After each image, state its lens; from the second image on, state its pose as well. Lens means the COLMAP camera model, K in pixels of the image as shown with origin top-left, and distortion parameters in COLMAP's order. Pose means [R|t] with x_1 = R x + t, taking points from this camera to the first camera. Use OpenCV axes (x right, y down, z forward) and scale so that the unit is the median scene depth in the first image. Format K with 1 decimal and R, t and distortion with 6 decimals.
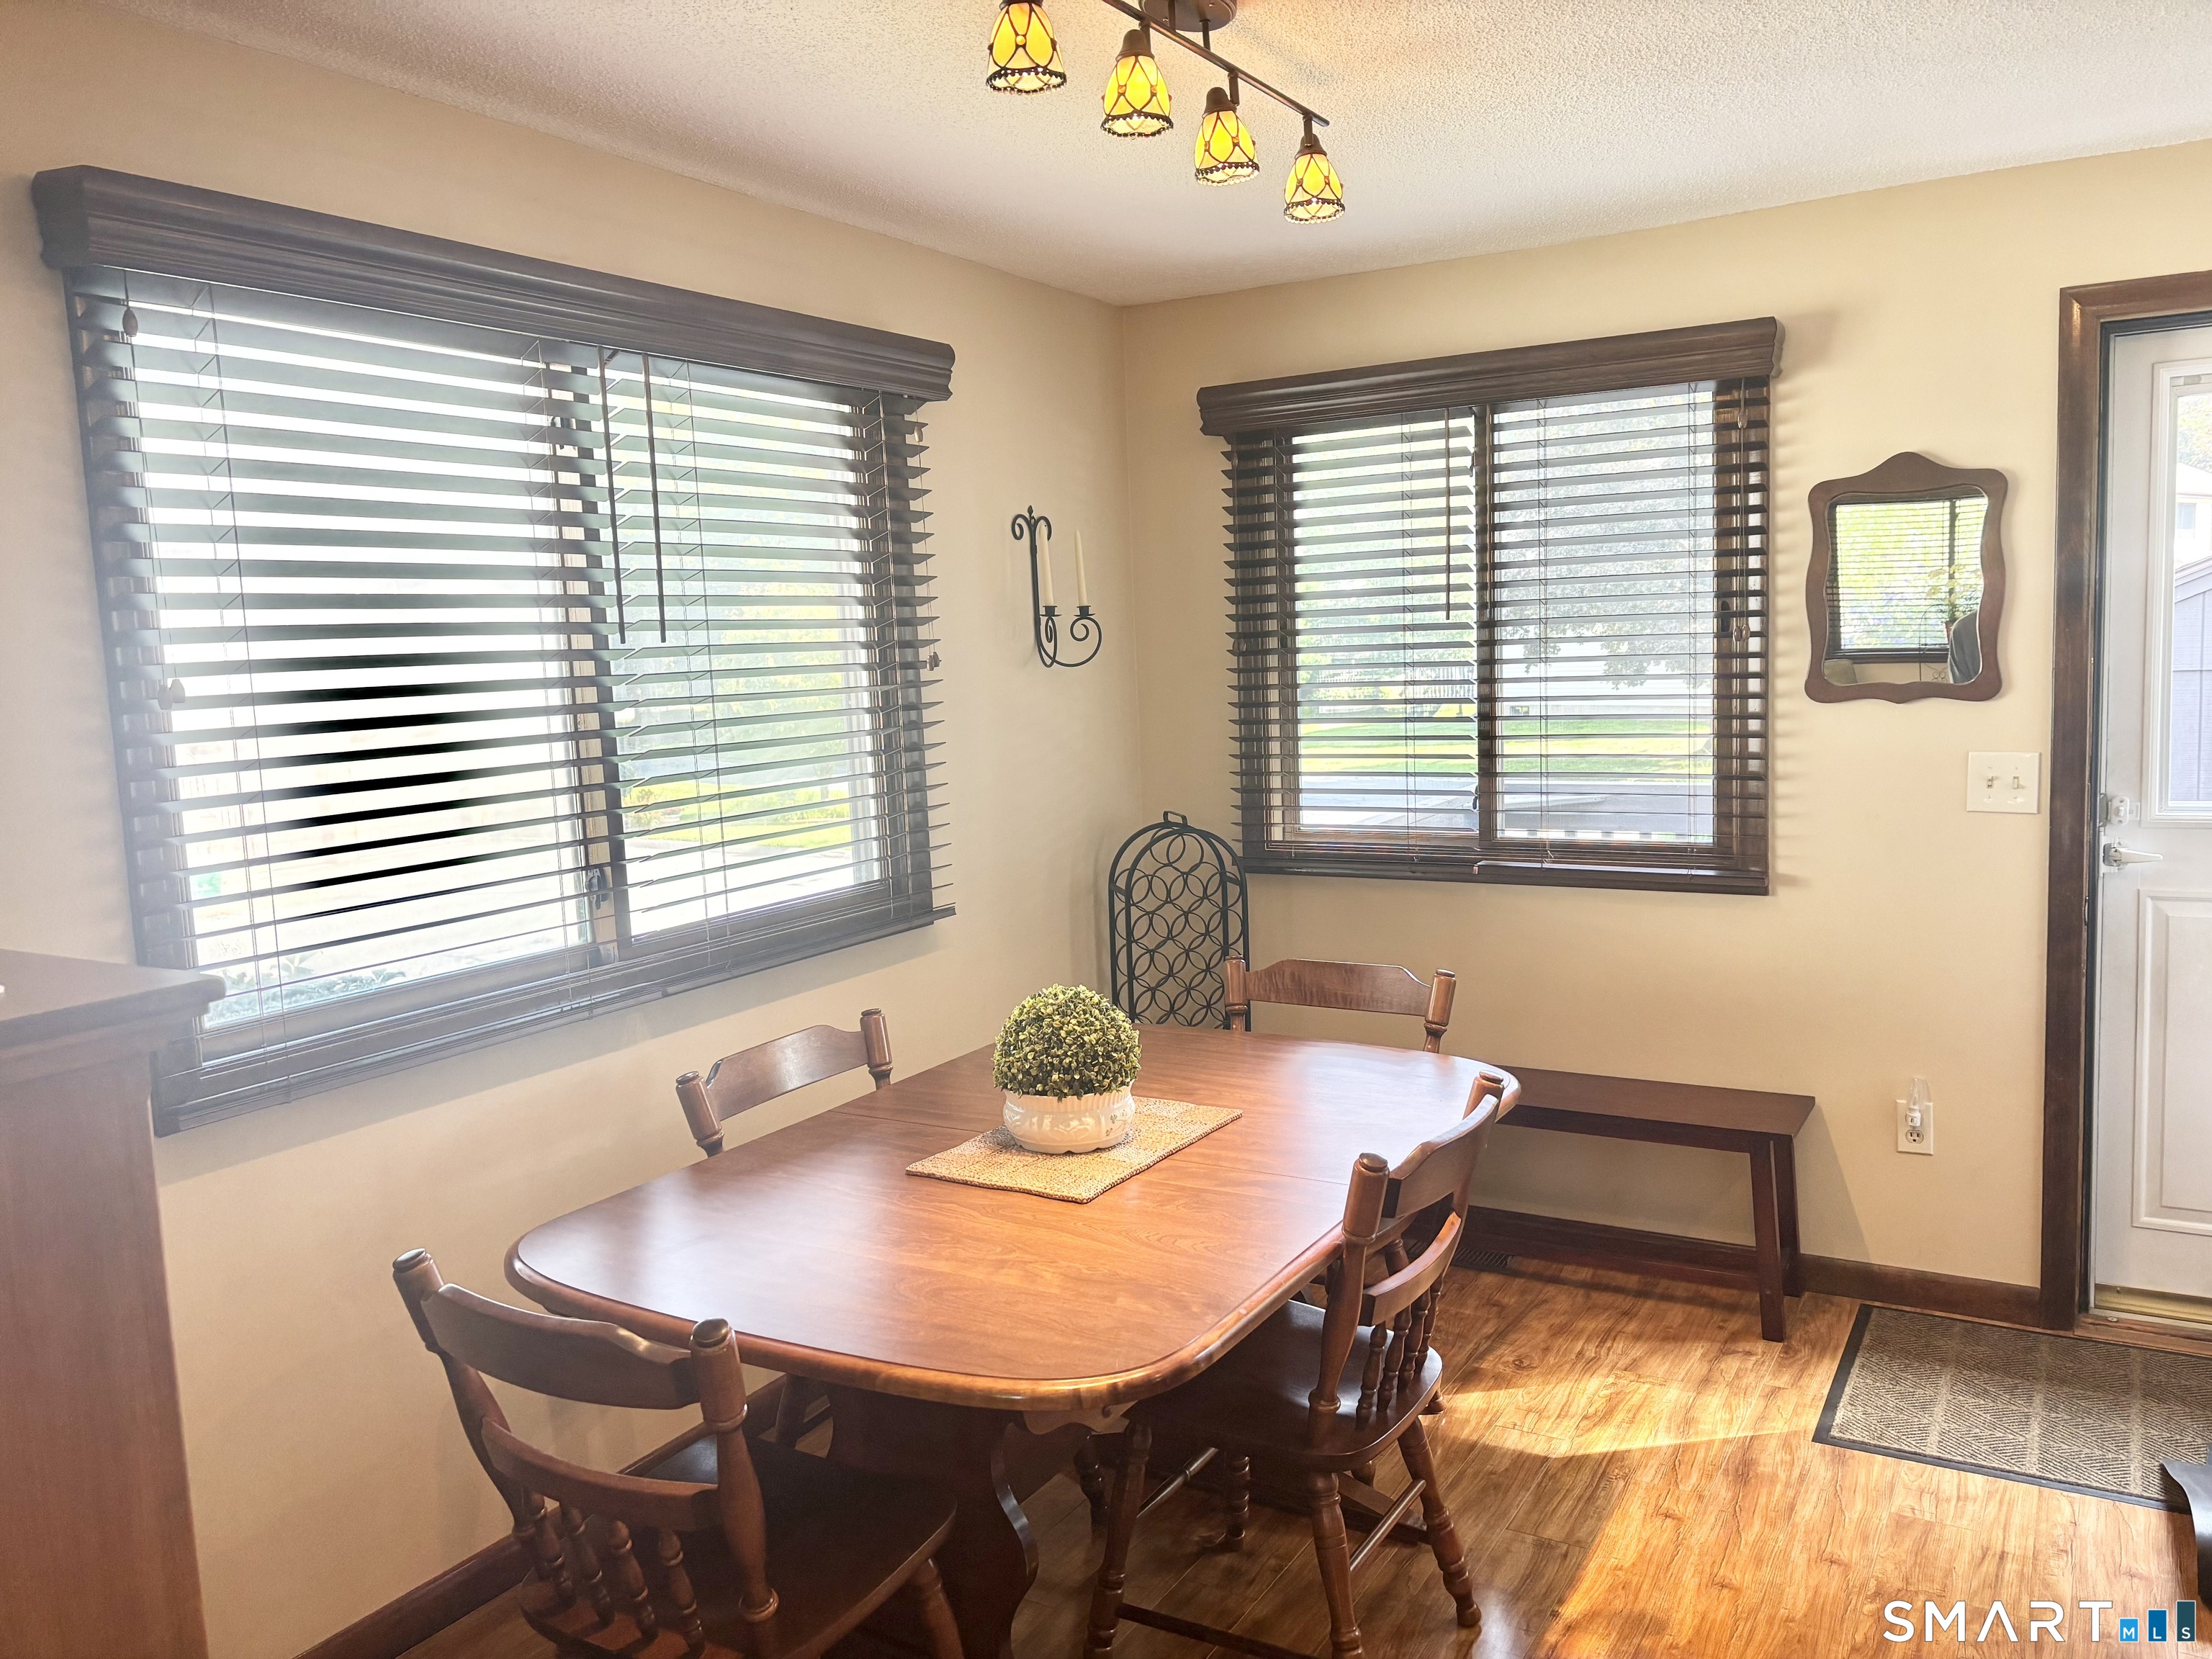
lens RADIAL K [[1660.9, 0, 1114.3], [0, 1660.9, 834.1], [0, 0, 1]] dist [0.085864, -0.100433]
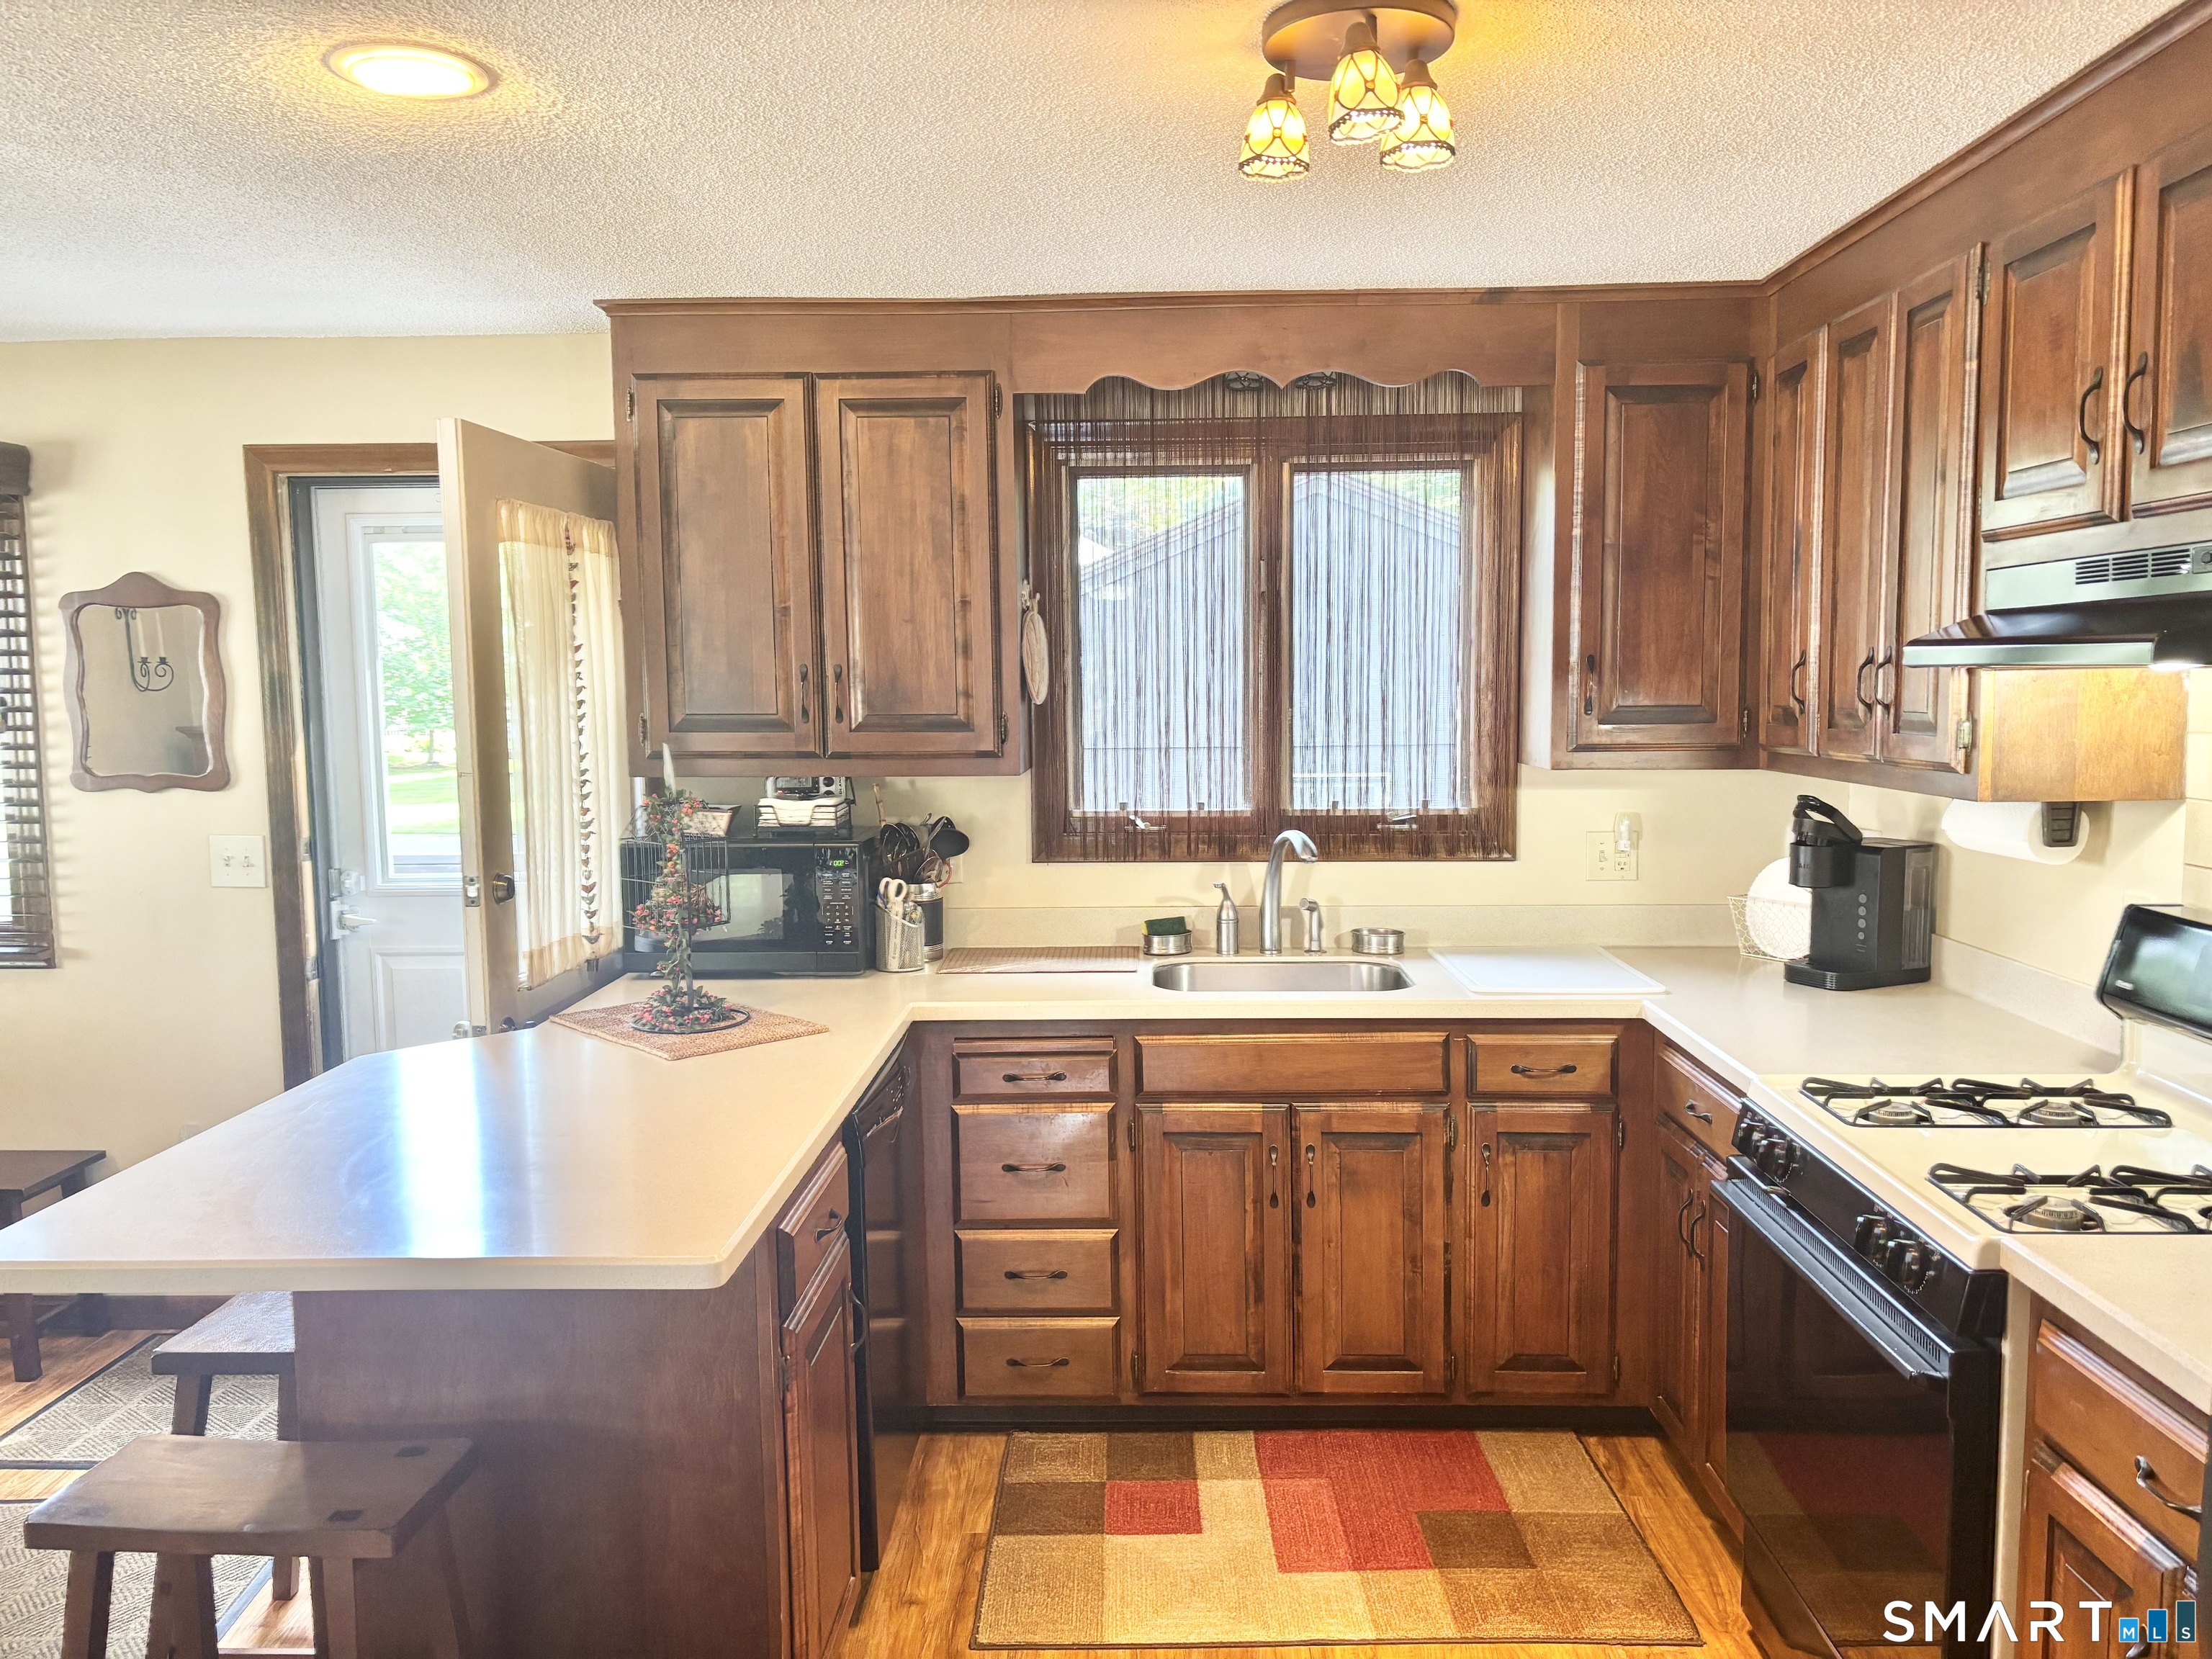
lens RADIAL K [[1660.9, 0, 1114.3], [0, 1660.9, 834.1], [0, 0, 1]] dist [0.085864, -0.100433]
pose [[0.873005, -0.015814, 0.487456, 0.467953], [0.030944, 0.999256, -0.023002, -0.004009], [-0.486729, 0.035164, 0.872845, -0.294042]]
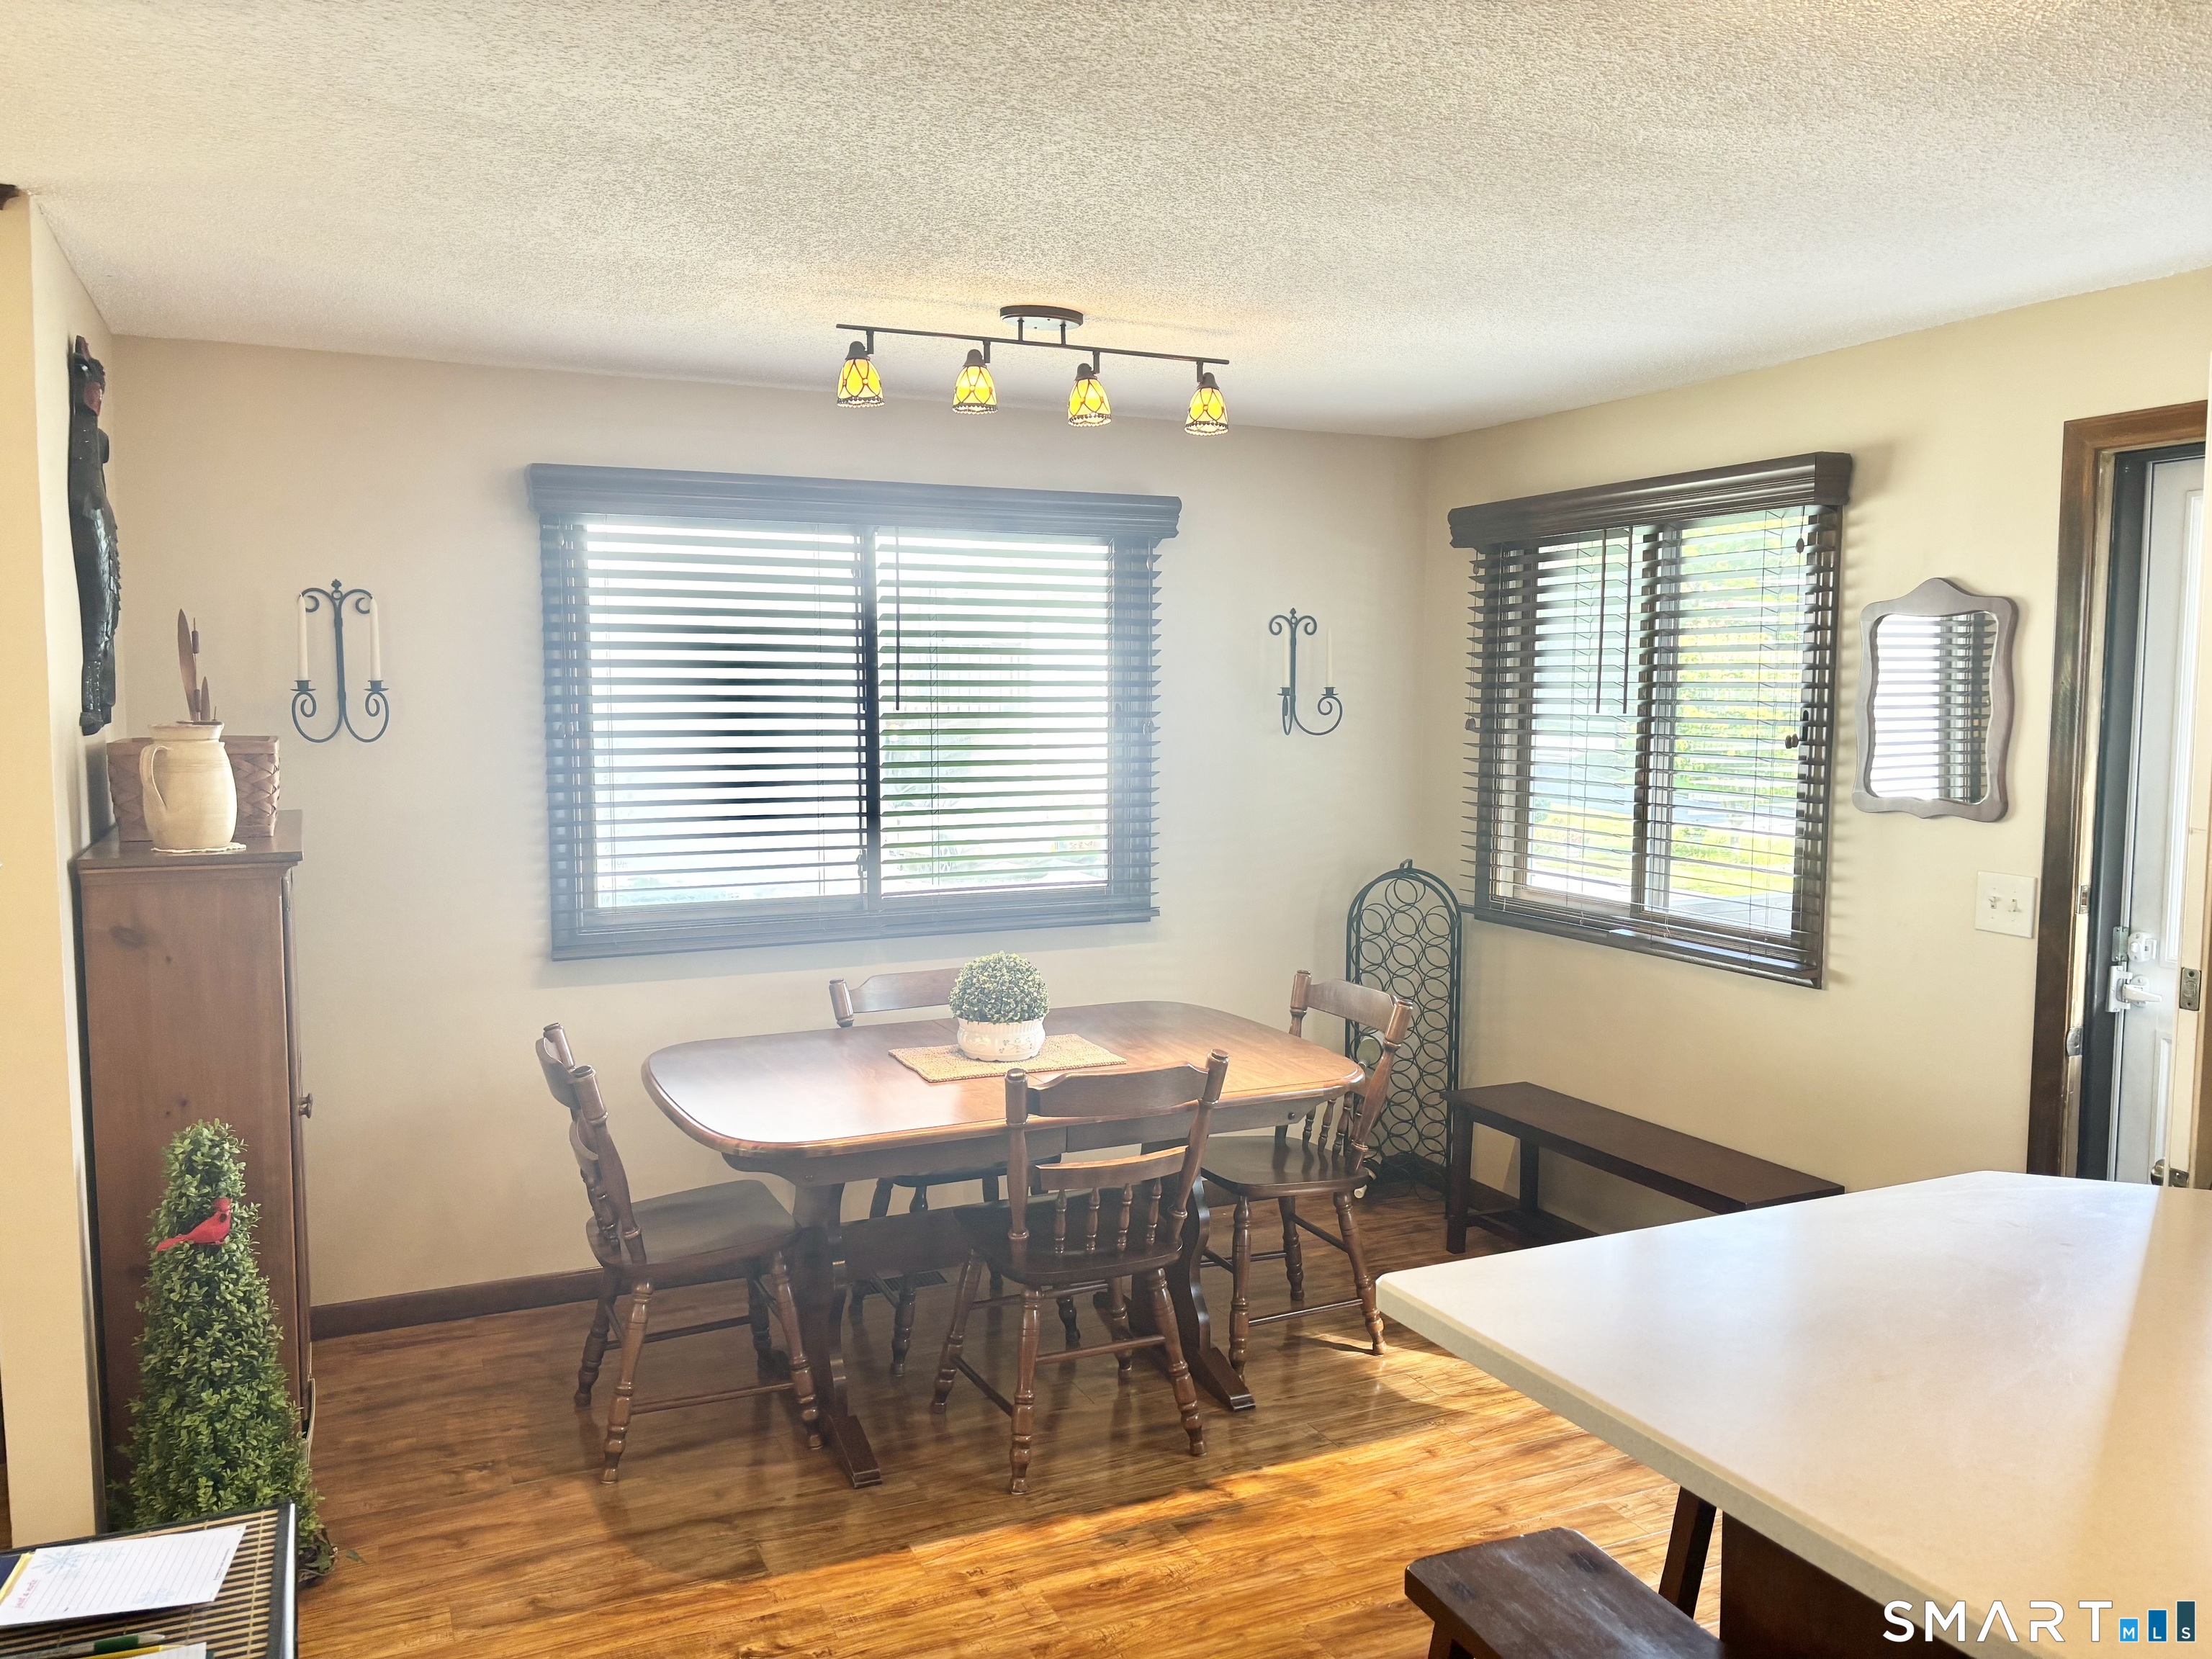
lens RADIAL K [[1660.9, 0, 1114.3], [0, 1660.9, 834.1], [0, 0, 1]] dist [0.085864, -0.100433]
pose [[0.822584, 0.090150, -0.561453, 0.625410], [-0.099628, 0.994929, 0.013787, -0.031768], [0.559849, 0.044596, 0.827394, -0.133302]]
